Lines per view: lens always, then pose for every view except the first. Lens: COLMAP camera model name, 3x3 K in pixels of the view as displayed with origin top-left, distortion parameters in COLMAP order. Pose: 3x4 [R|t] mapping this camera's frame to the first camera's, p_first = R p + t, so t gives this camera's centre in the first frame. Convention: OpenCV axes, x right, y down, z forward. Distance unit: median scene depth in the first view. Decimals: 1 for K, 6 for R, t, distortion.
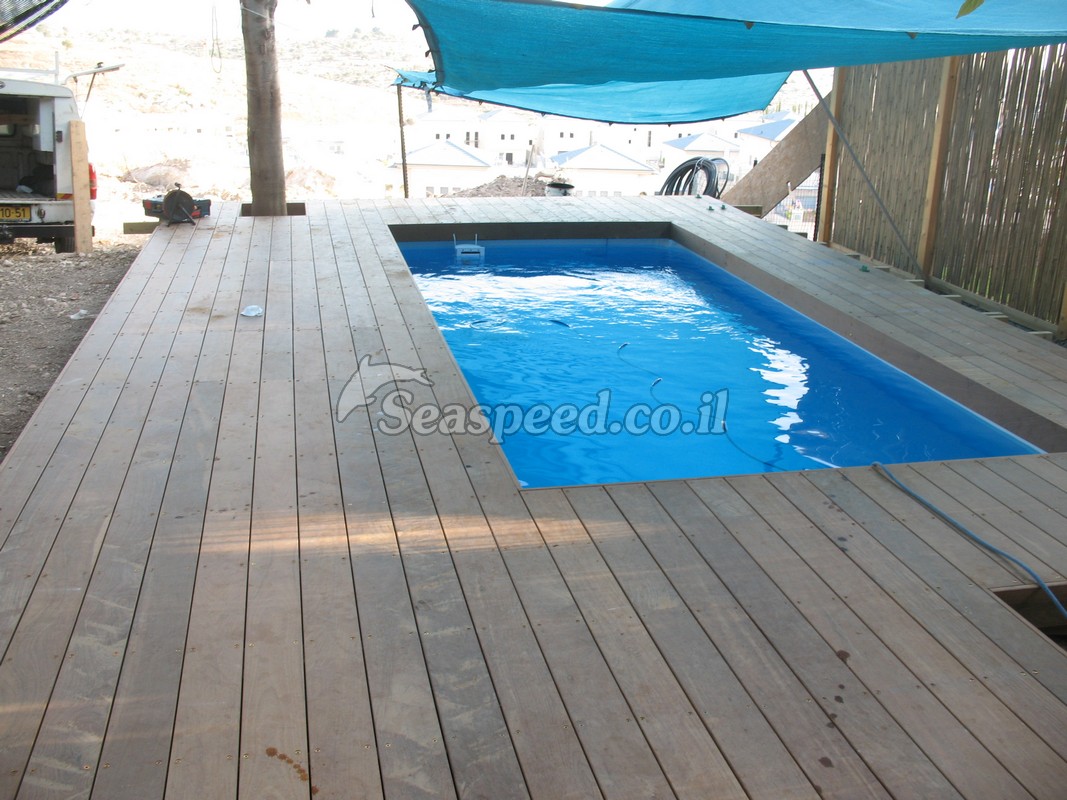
lens RADIAL K [[1102.2, 0, 519.4], [0, 1102.2, 402.0], [0, 0, 1]] dist [-0.192362, 0.226673]
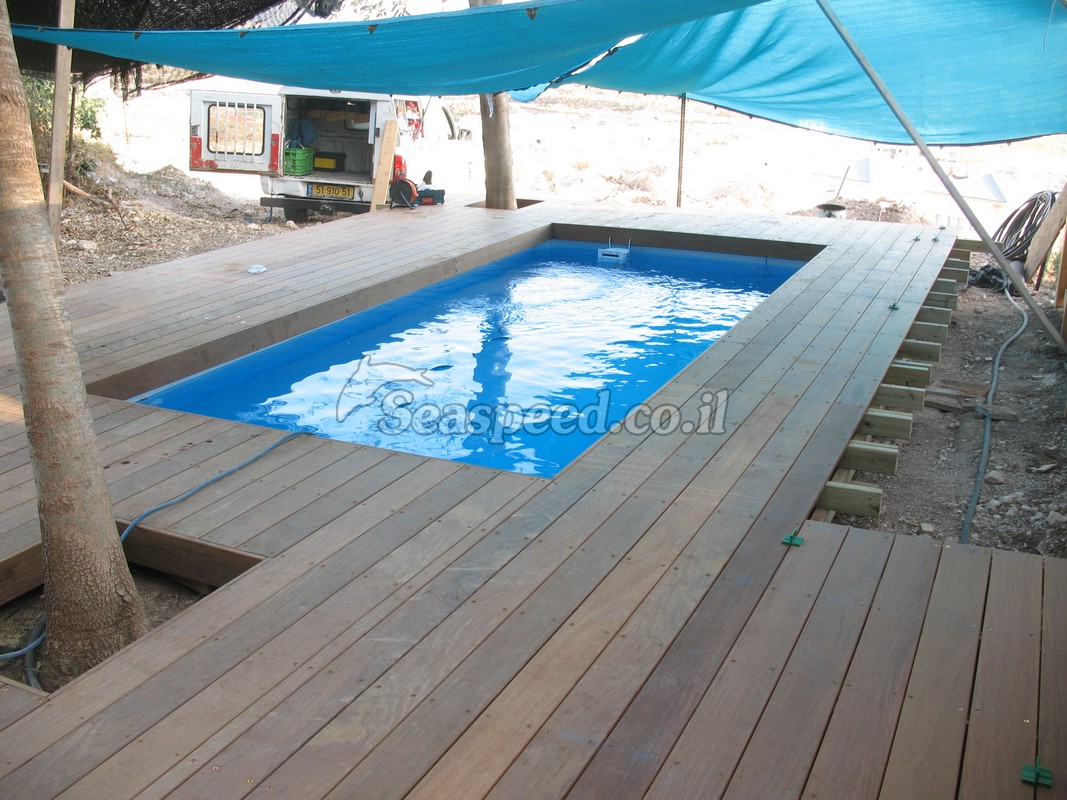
lens RADIAL K [[1102.2, 0, 519.4], [0, 1102.2, 402.0], [0, 0, 1]] dist [-0.192362, 0.226673]
pose [[0.795692, 0.165944, -0.582526, 0.564549], [-0.176400, 0.983536, 0.039228, -0.026446], [0.579446, 0.071545, 0.811865, 0.121478]]
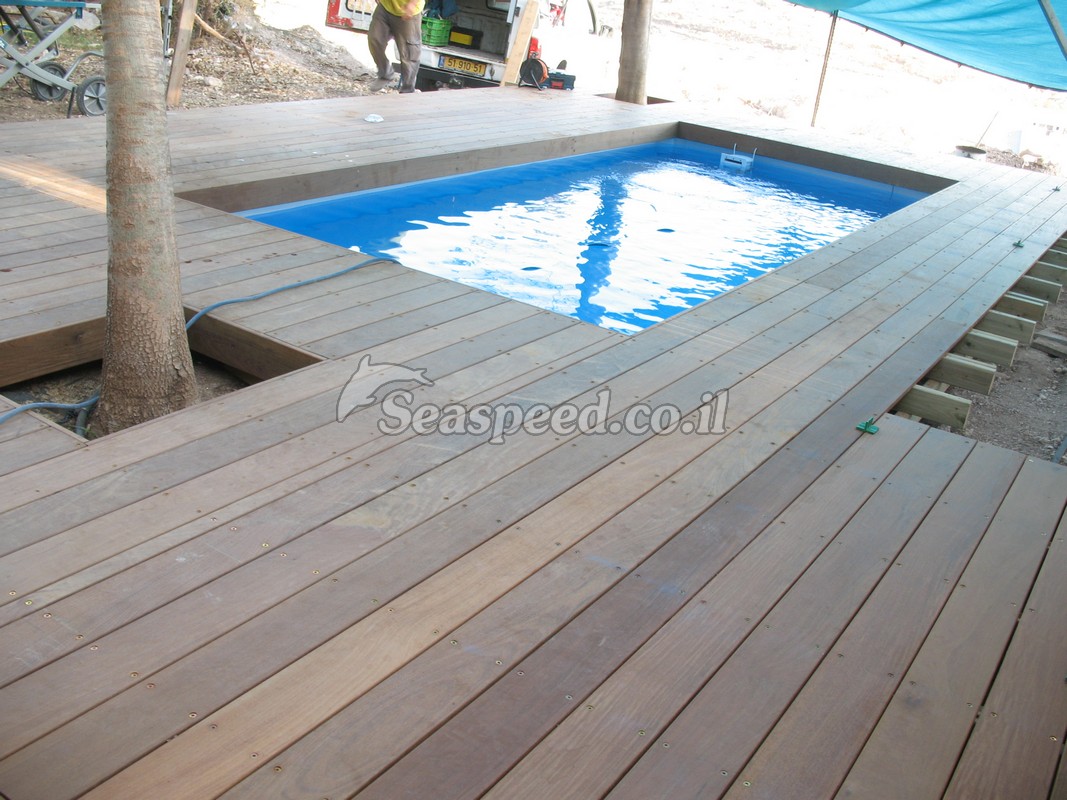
lens RADIAL K [[1102.2, 0, 519.4], [0, 1102.2, 402.0], [0, 0, 1]] dist [-0.192362, 0.226673]
pose [[0.703173, 0.325400, -0.632189, 0.571876], [-0.315360, 0.939624, 0.132872, 0.002853], [0.637257, 0.105935, 0.763336, 0.140270]]
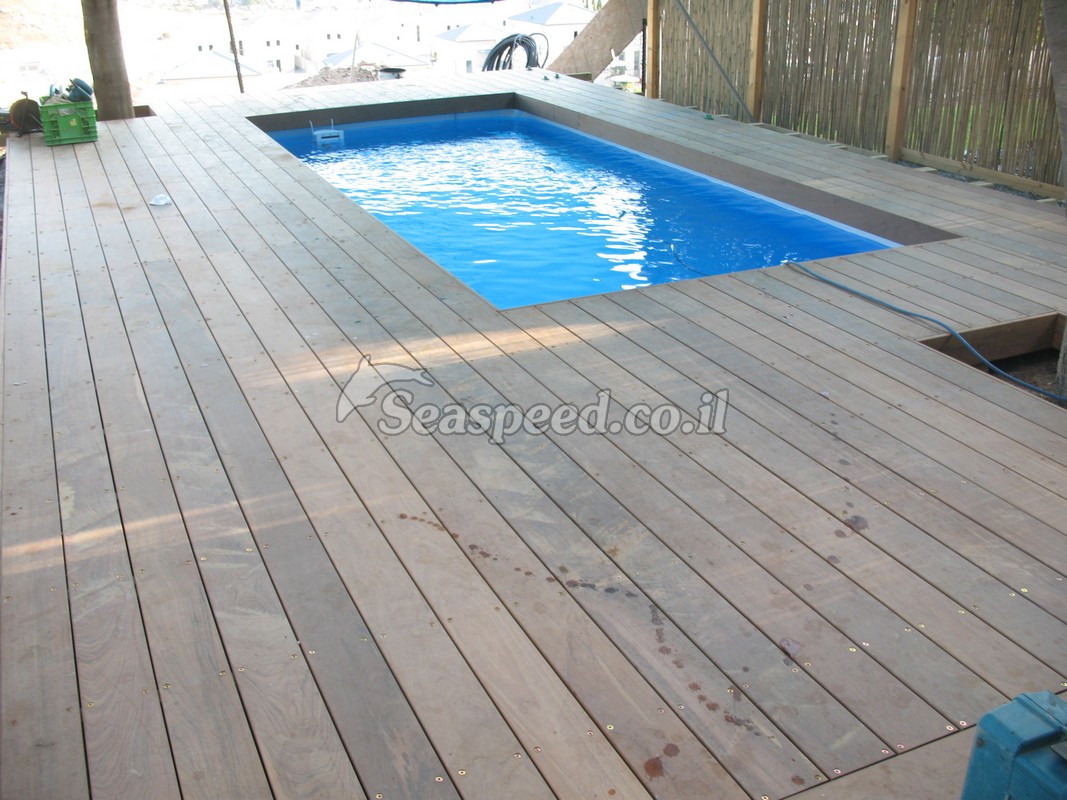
lens RADIAL K [[1102.2, 0, 519.4], [0, 1102.2, 402.0], [0, 0, 1]] dist [-0.192362, 0.226673]
pose [[0.976766, -0.123219, 0.175344, -0.087189], [0.106932, 0.989274, 0.099514, 0.029175], [-0.185725, -0.078452, 0.979465, -0.048768]]
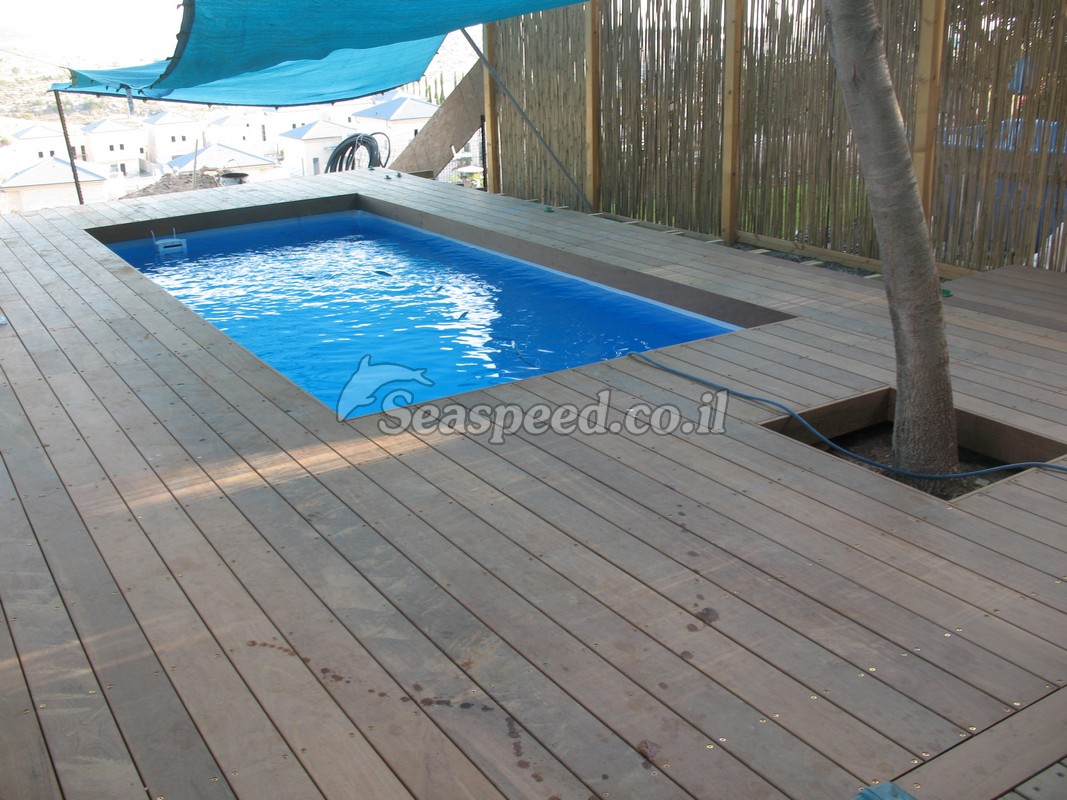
lens RADIAL K [[1102.2, 0, 519.4], [0, 1102.2, 402.0], [0, 0, 1]] dist [-0.192362, 0.226673]
pose [[0.937686, -0.165024, 0.305798, -0.079371], [0.161620, 0.986174, 0.036605, 0.023077], [-0.307610, 0.015099, 0.951393, -0.049564]]
